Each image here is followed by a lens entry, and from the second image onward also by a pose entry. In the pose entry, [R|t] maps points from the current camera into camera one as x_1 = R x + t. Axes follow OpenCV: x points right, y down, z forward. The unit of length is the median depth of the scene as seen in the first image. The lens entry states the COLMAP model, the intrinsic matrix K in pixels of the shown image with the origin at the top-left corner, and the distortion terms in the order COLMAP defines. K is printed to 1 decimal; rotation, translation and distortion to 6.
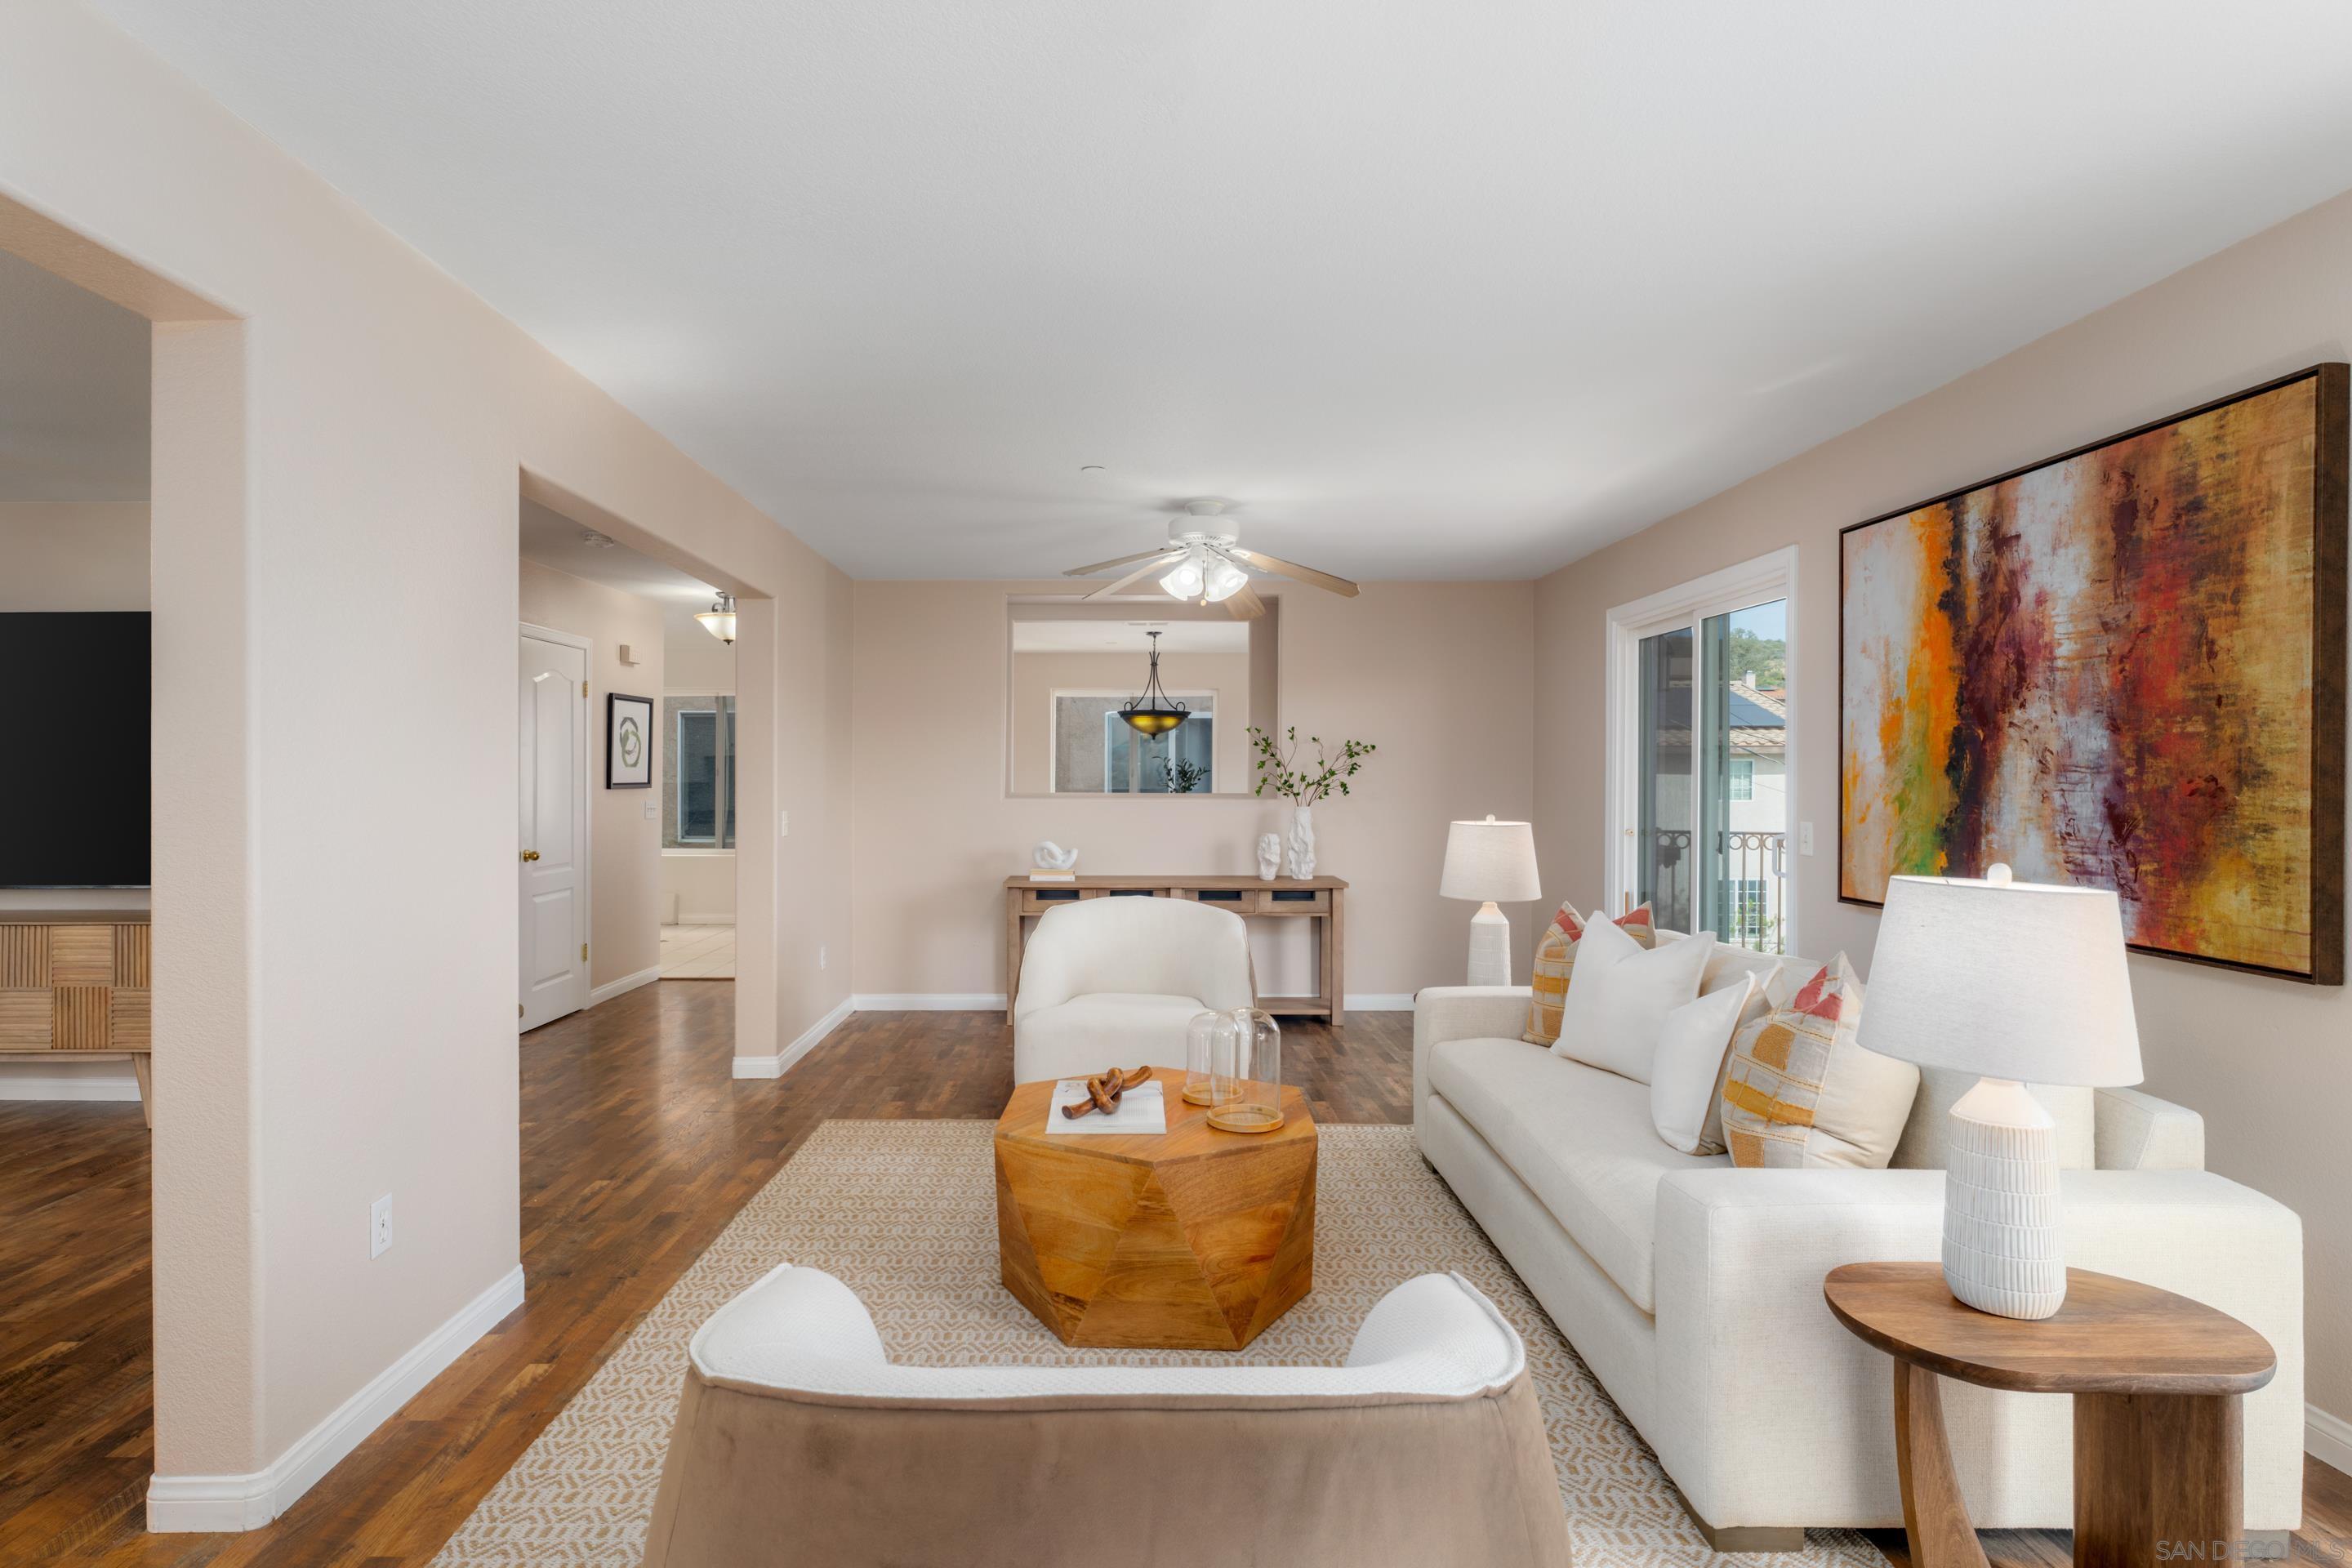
lens RADIAL K [[1226.4, 0, 1121.1], [0, 1226.4, 794.2], [0, 0, 1]] dist [-0.001442, 0.006410]
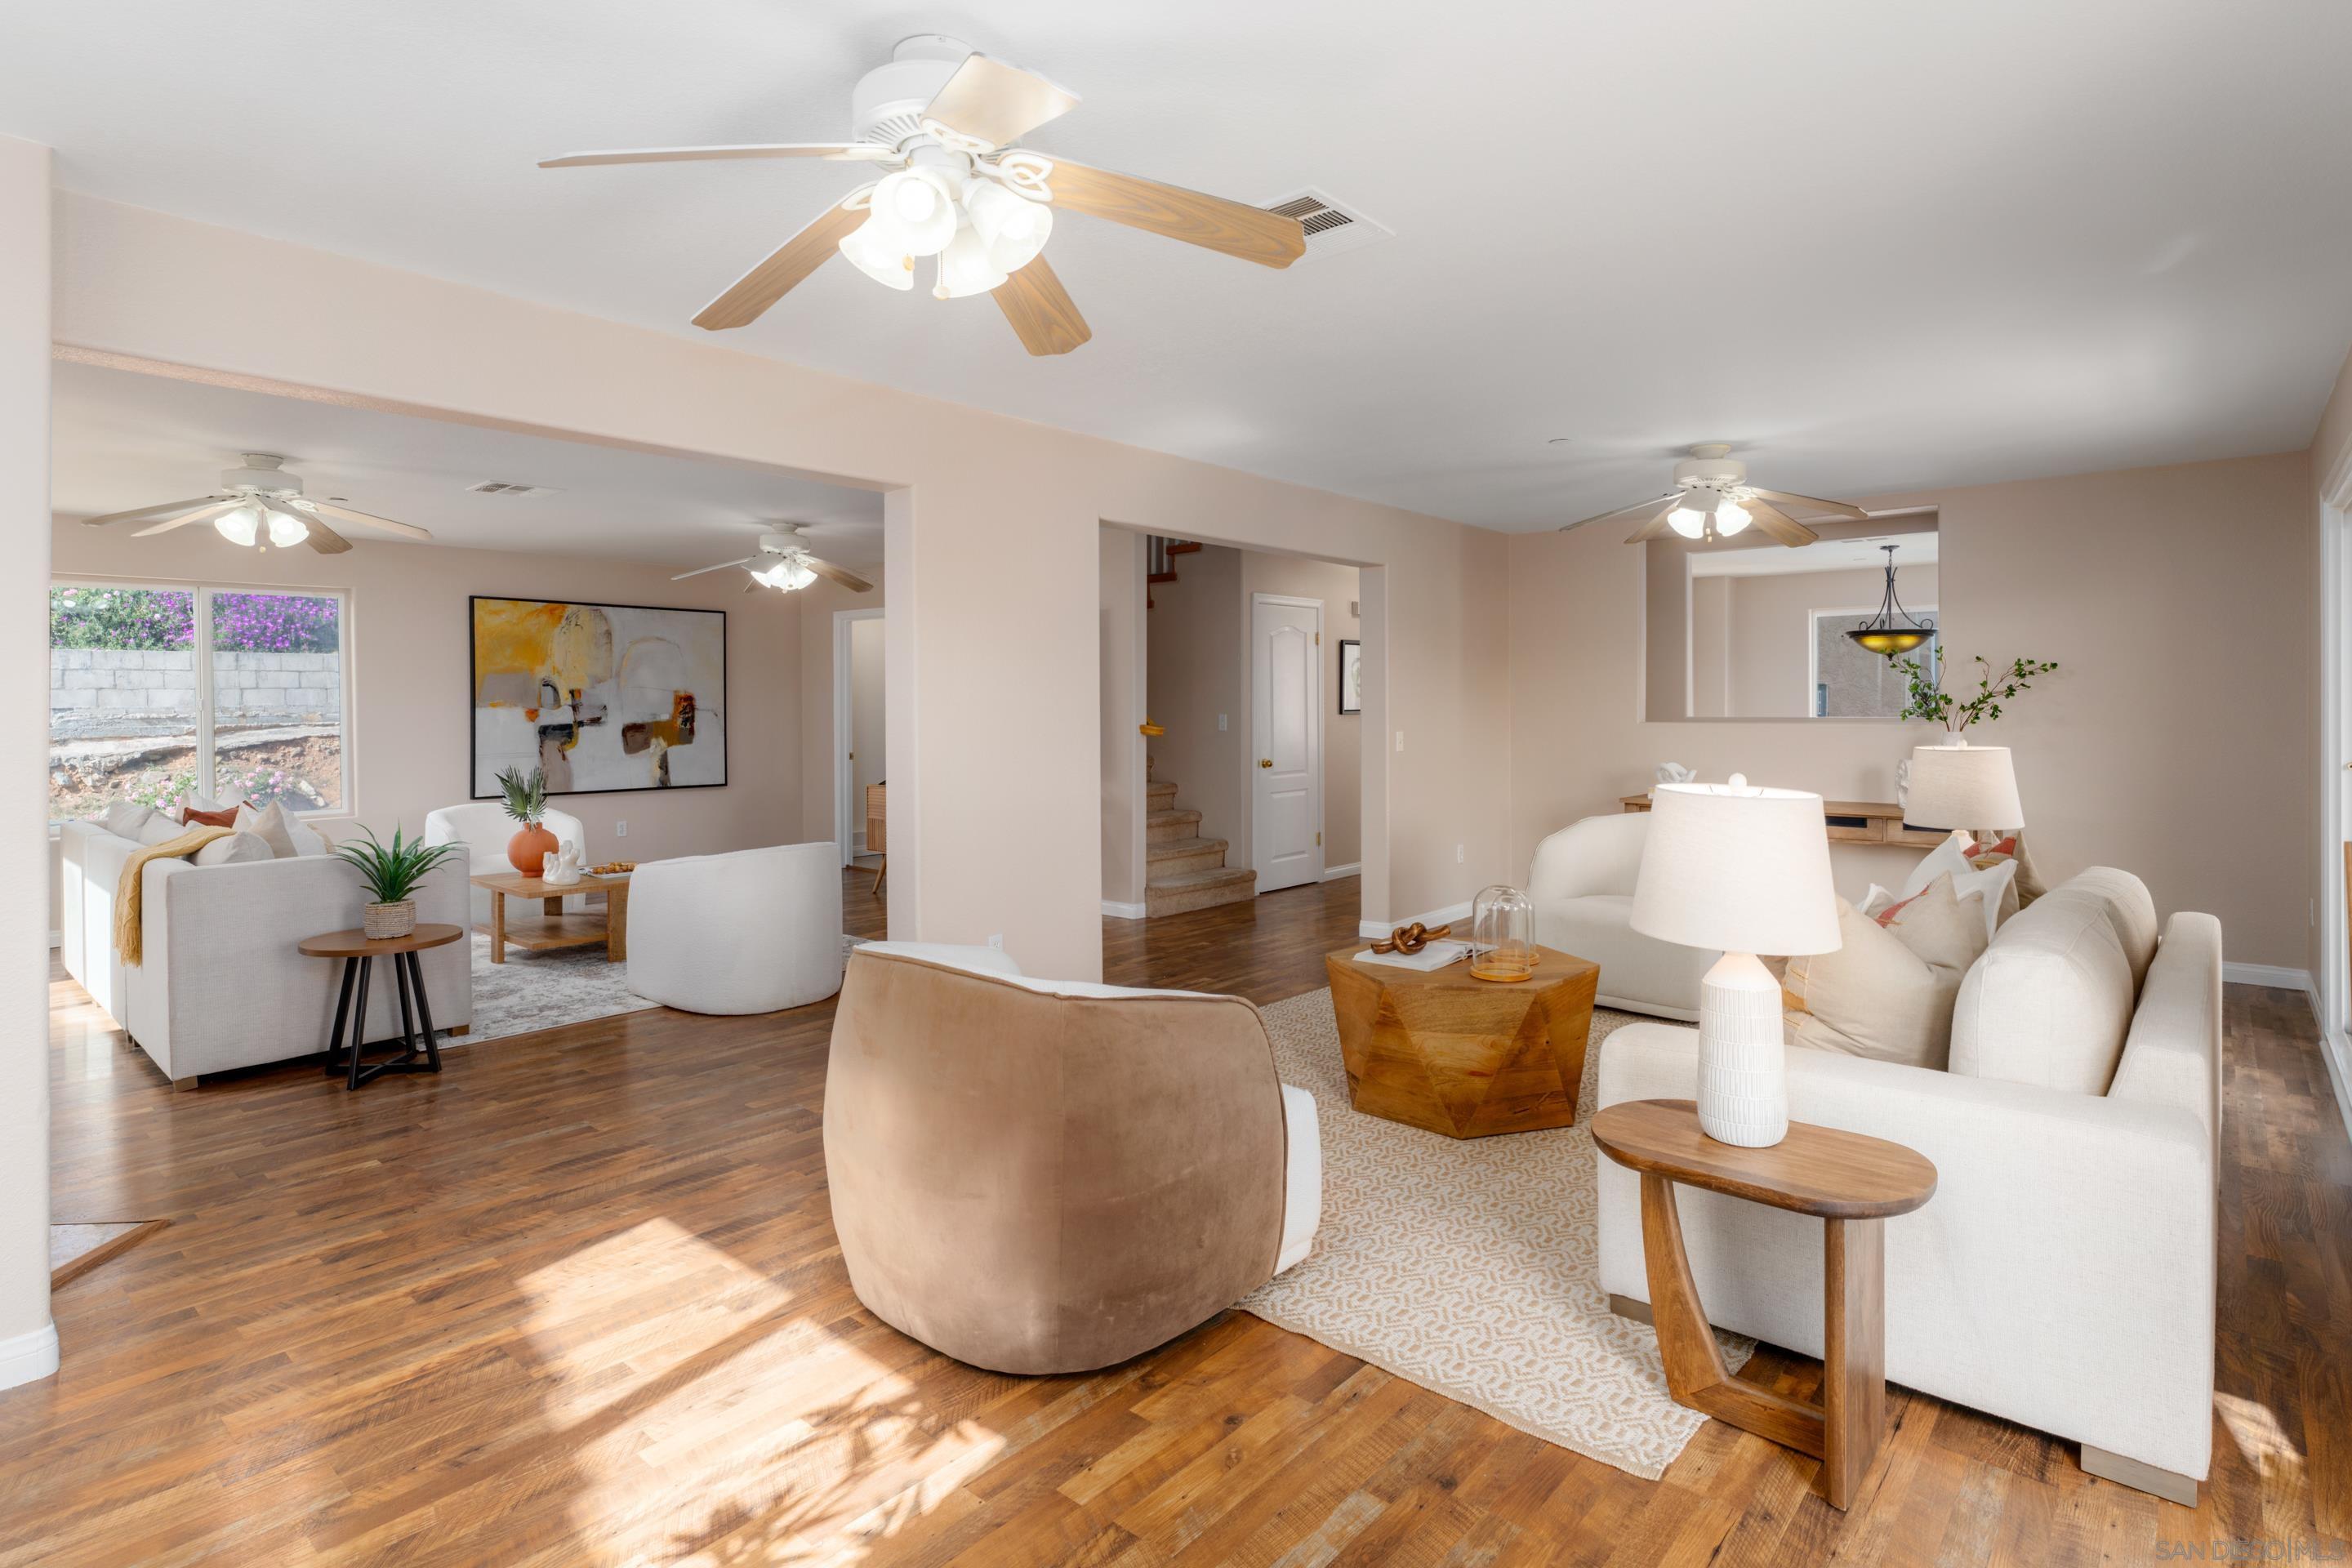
lens RADIAL K [[1196.5, 0, 1162.3], [0, 1196.5, 706.1], [0, 0, 1]] dist [0.006169, -0.001366]
pose [[0.749455, -0.007808, -0.662009, 0.605342], [0.000723, 0.999940, -0.010975, 0.000819], [0.662054, 0.007747, 0.749416, -0.155034]]
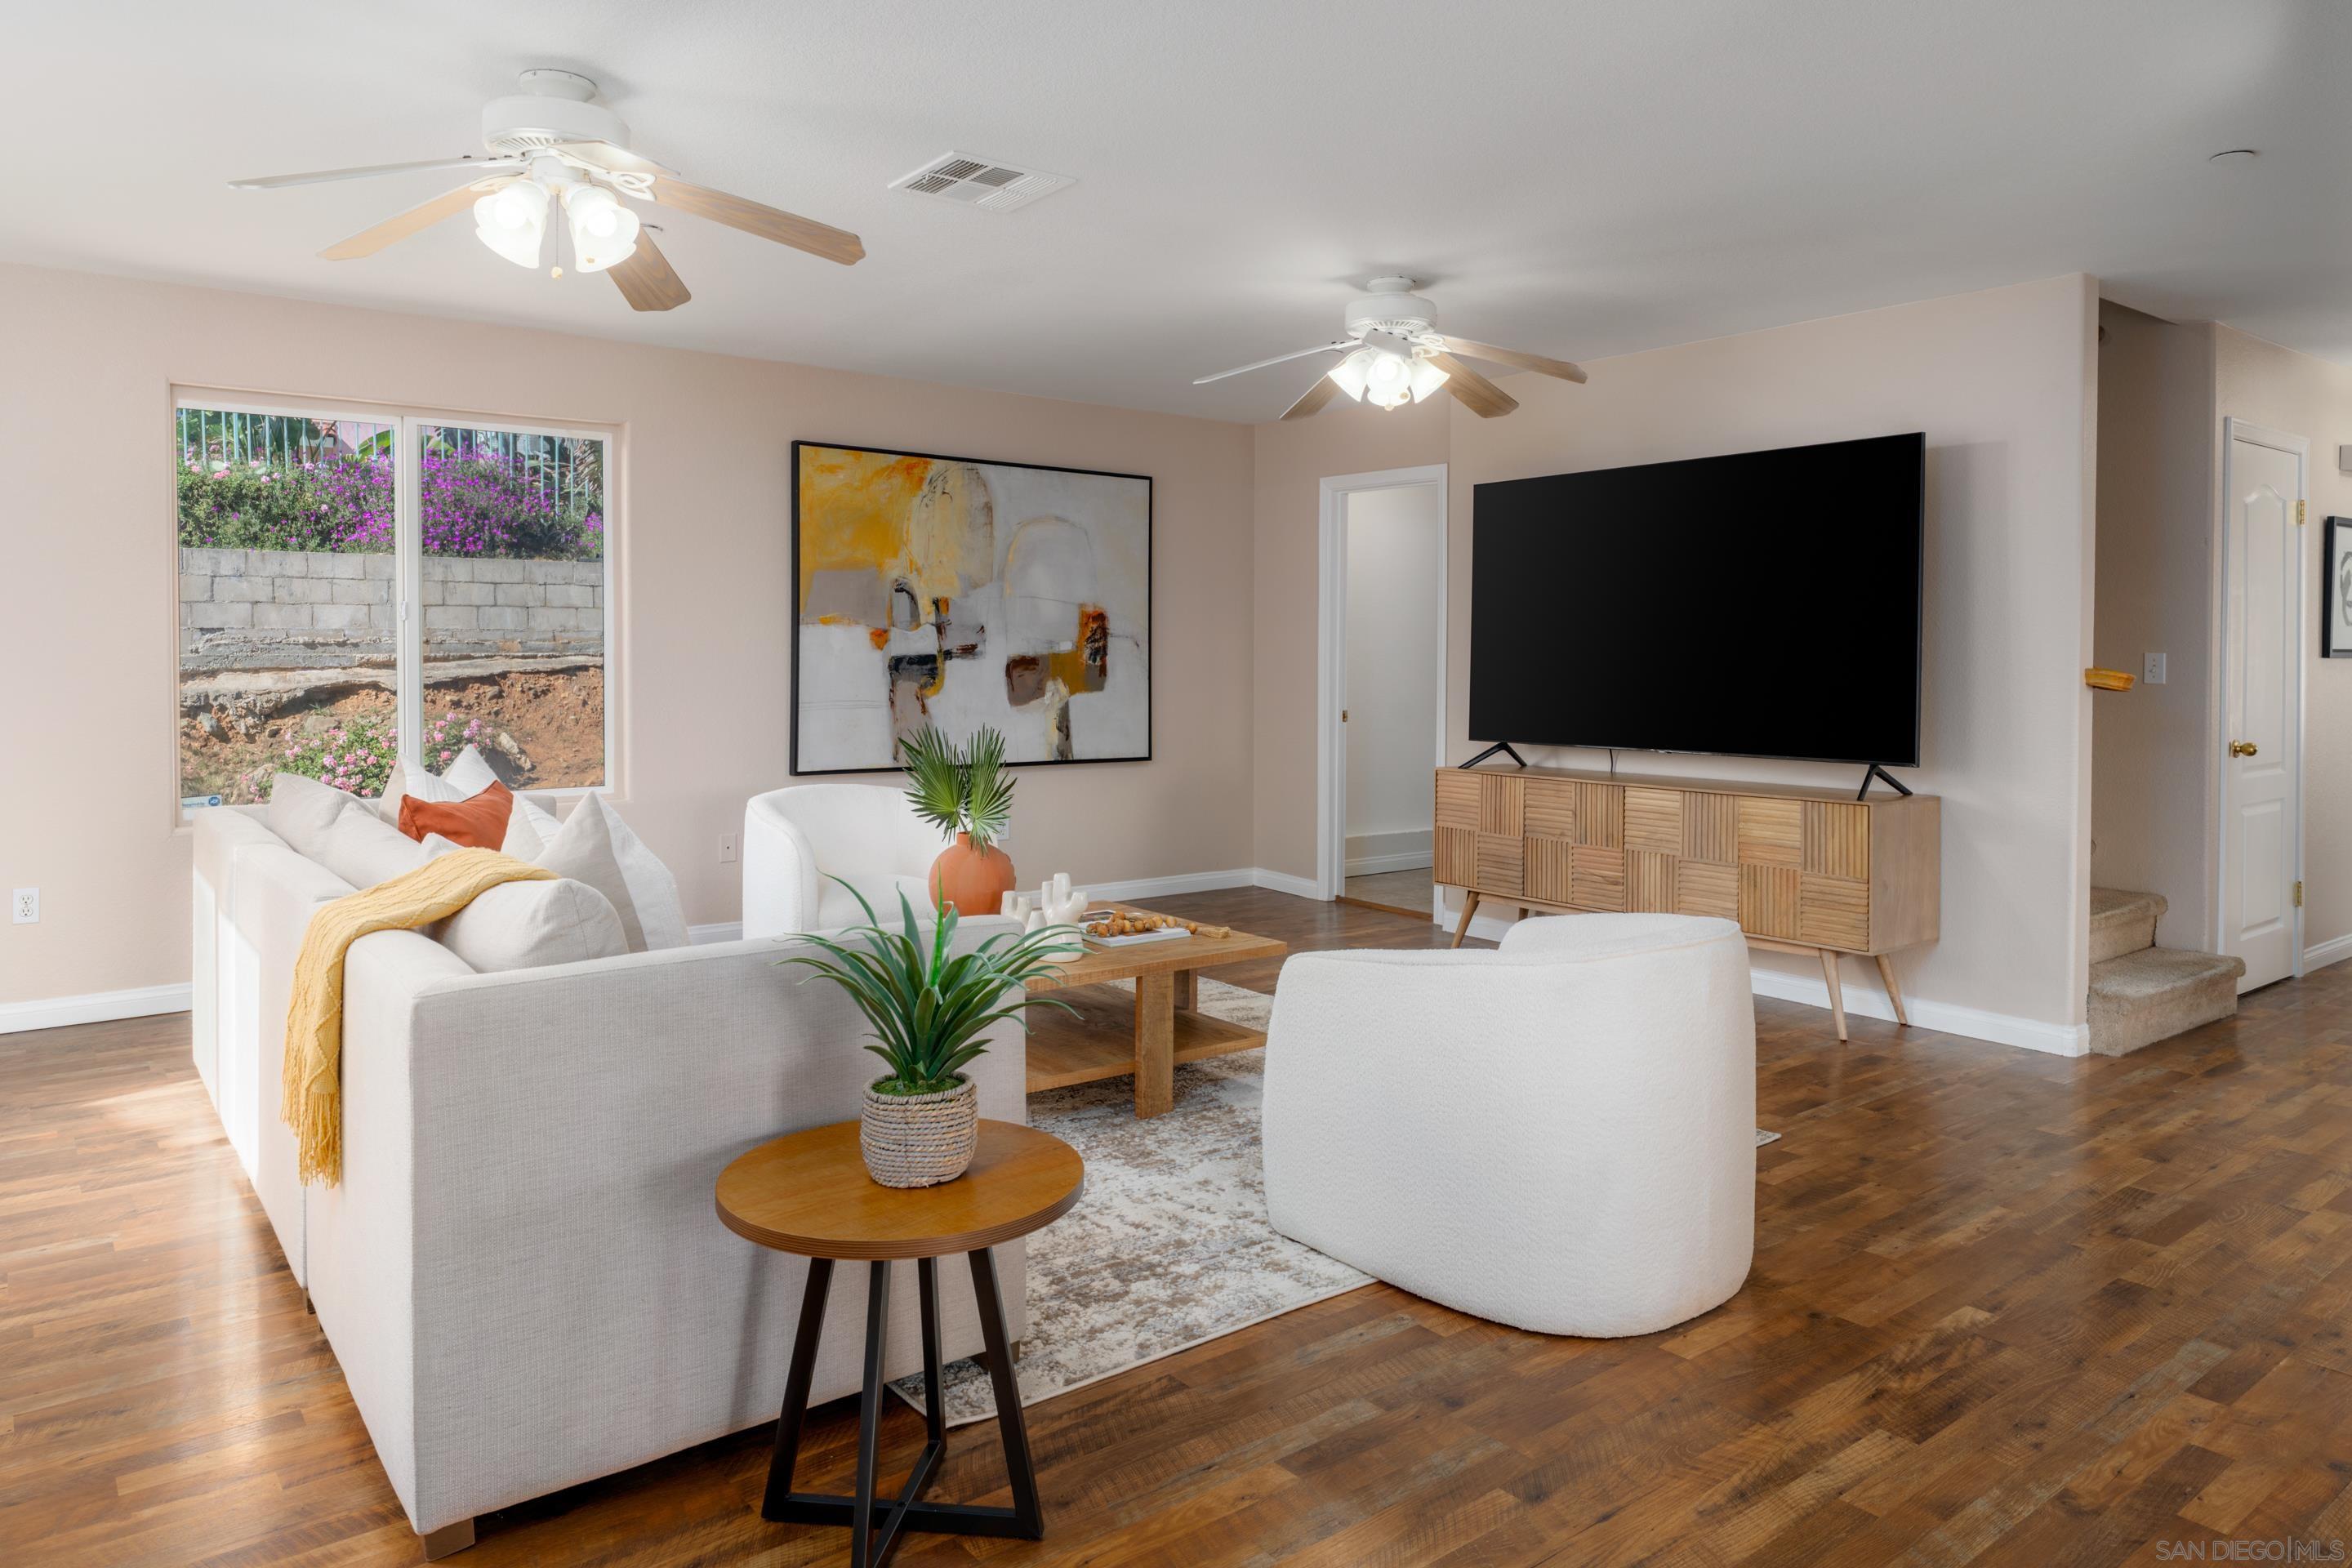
lens RADIAL K [[1503.9, 0, 1178.1], [0, 1503.9, 663.7], [0, 0, 1]] dist [0.019923, -0.009566]
pose [[0.622086, 0.007236, -0.782916, -0.342036], [-0.014262, 0.999896, -0.002091, 0.022248], [0.782819, 0.012467, 0.622124, -0.040377]]
